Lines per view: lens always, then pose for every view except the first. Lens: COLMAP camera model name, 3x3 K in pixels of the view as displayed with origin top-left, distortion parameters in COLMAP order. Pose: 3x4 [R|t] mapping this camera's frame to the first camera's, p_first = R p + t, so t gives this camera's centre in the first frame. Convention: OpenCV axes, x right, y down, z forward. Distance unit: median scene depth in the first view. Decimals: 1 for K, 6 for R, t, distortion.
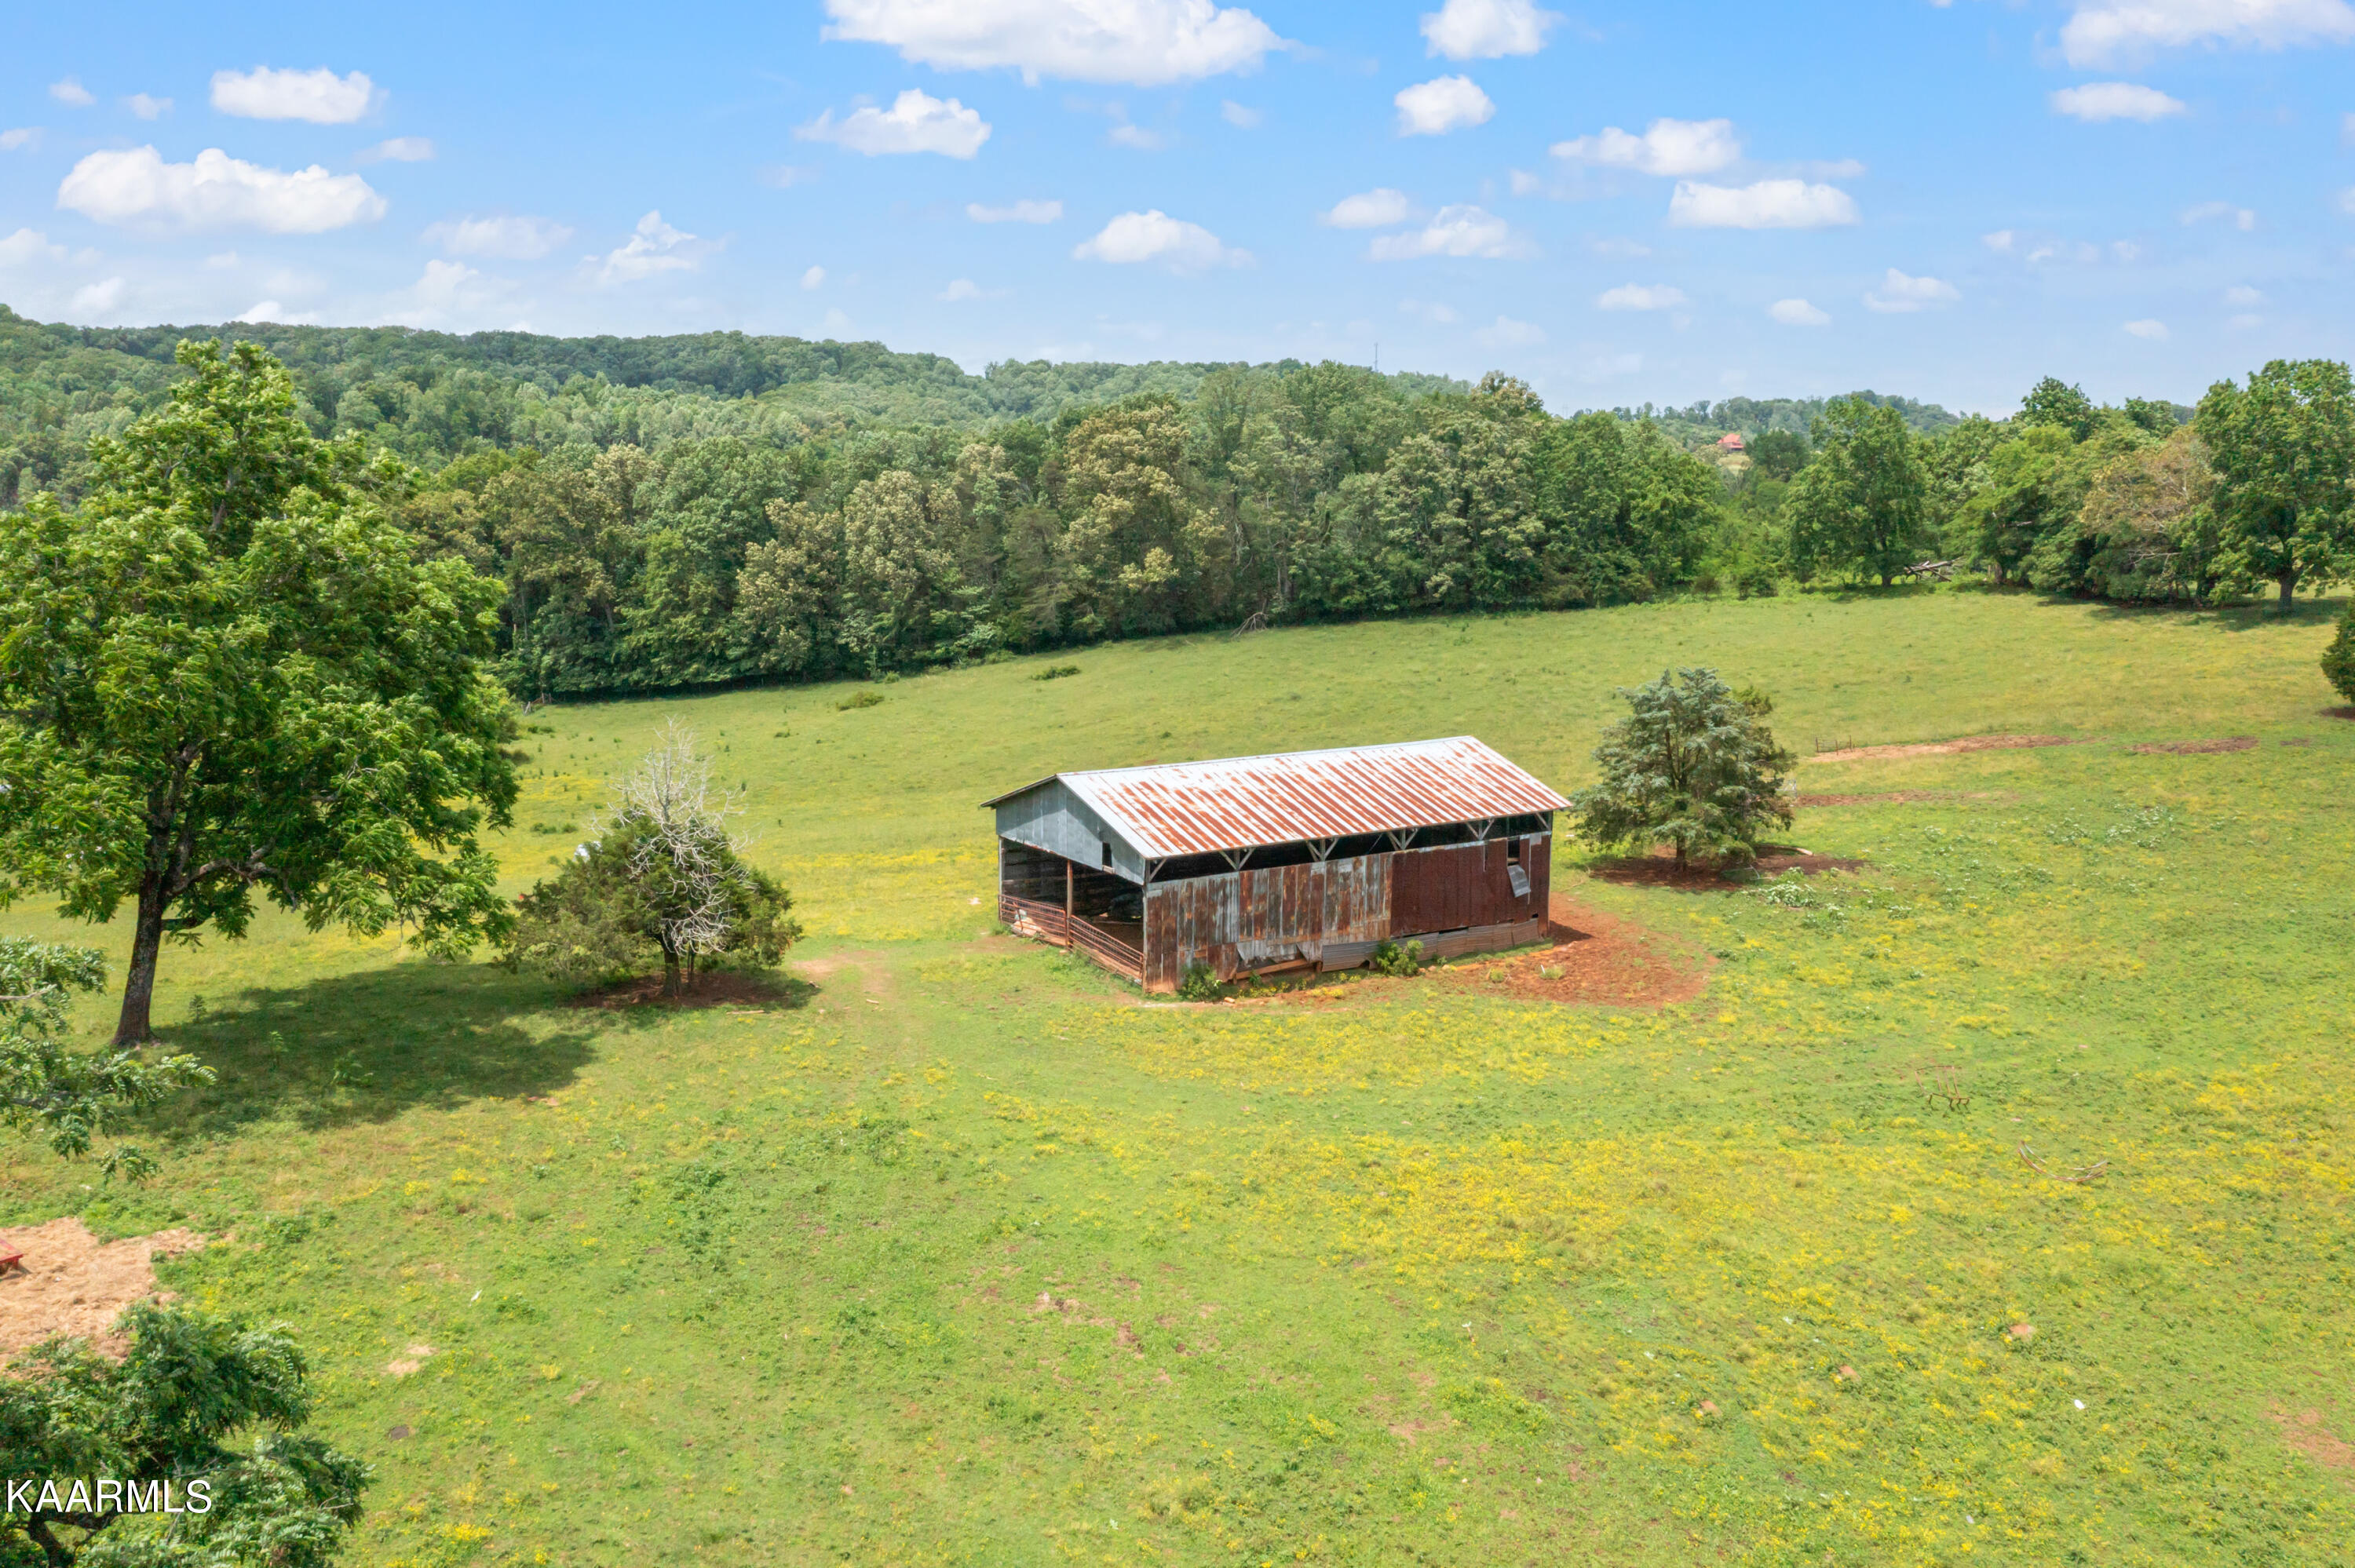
lens RADIAL K [[1882.6, 0, 1173.3], [0, 1882.6, 785.3], [0, 0, 1]] dist [-0.002211, 0.005448]
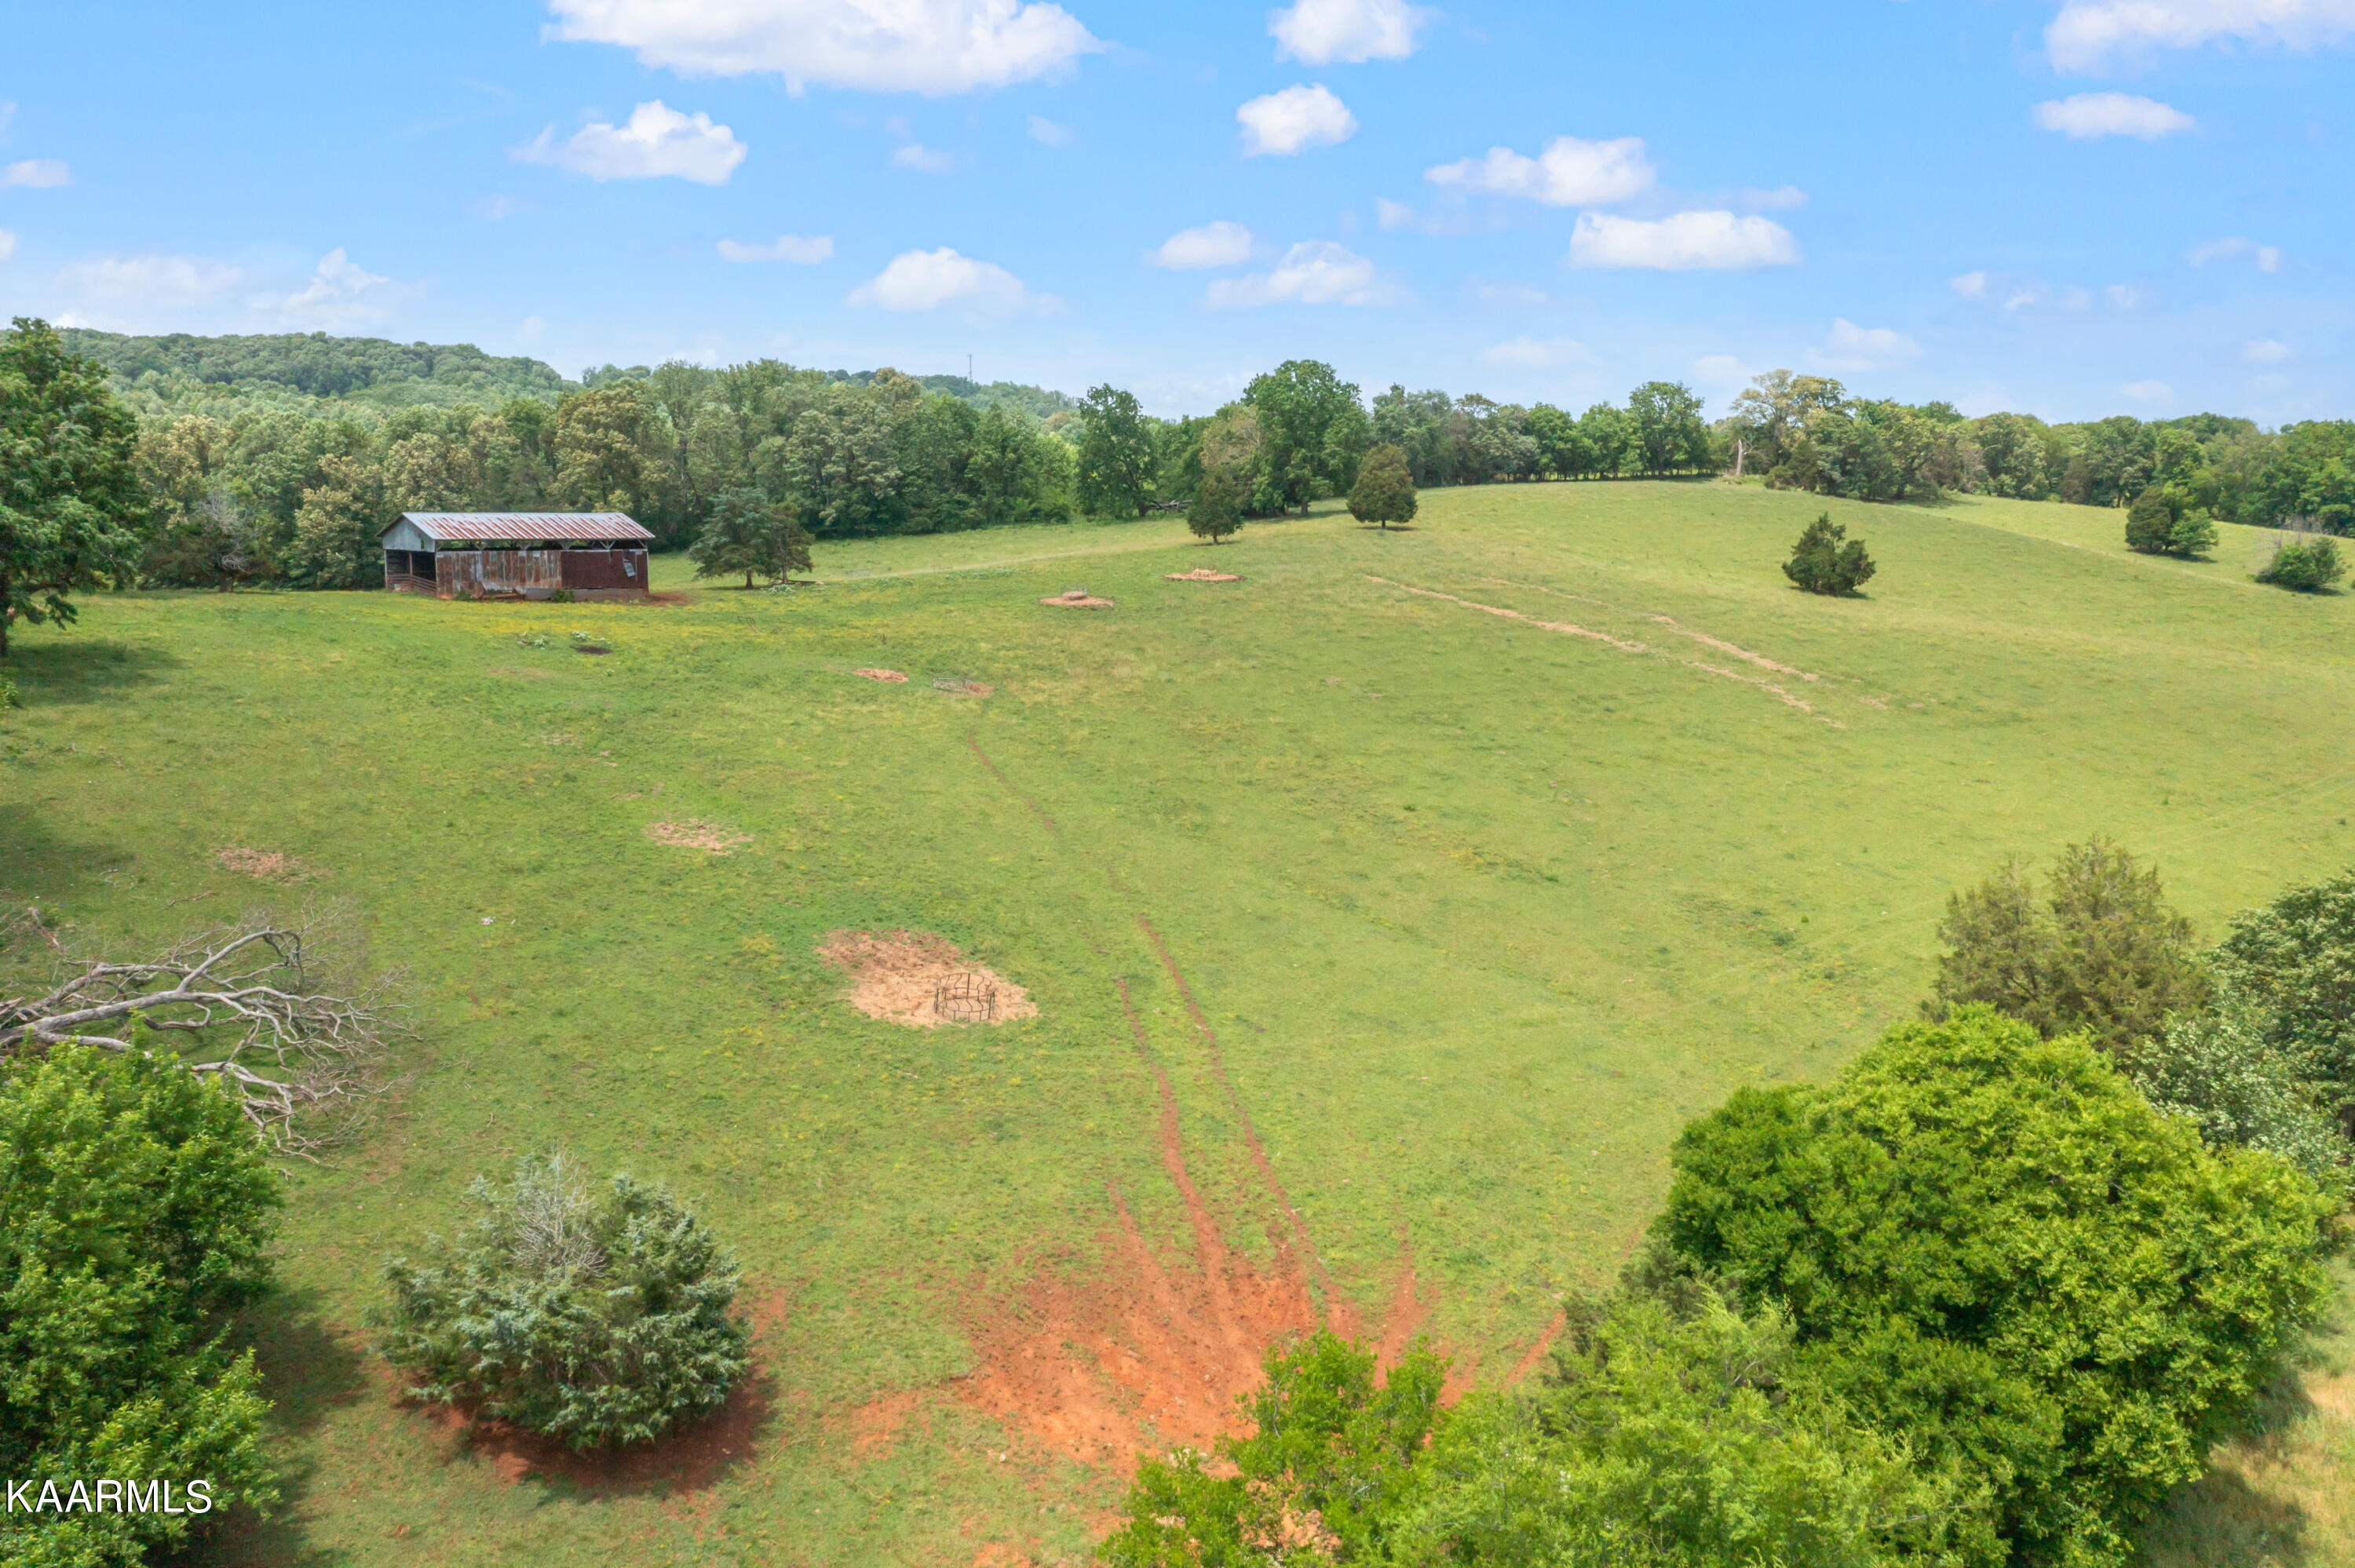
lens RADIAL K [[1882.6, 0, 1183.9], [0, 1882.6, 778.7], [0, 0, 1]] dist [-0.002211, 0.005448]
pose [[0.981103, -0.027245, 0.191559, 0.119505], [0.029200, 0.999546, -0.007390, 0.101856], [-0.191270, 0.012844, 0.981453, -0.403880]]
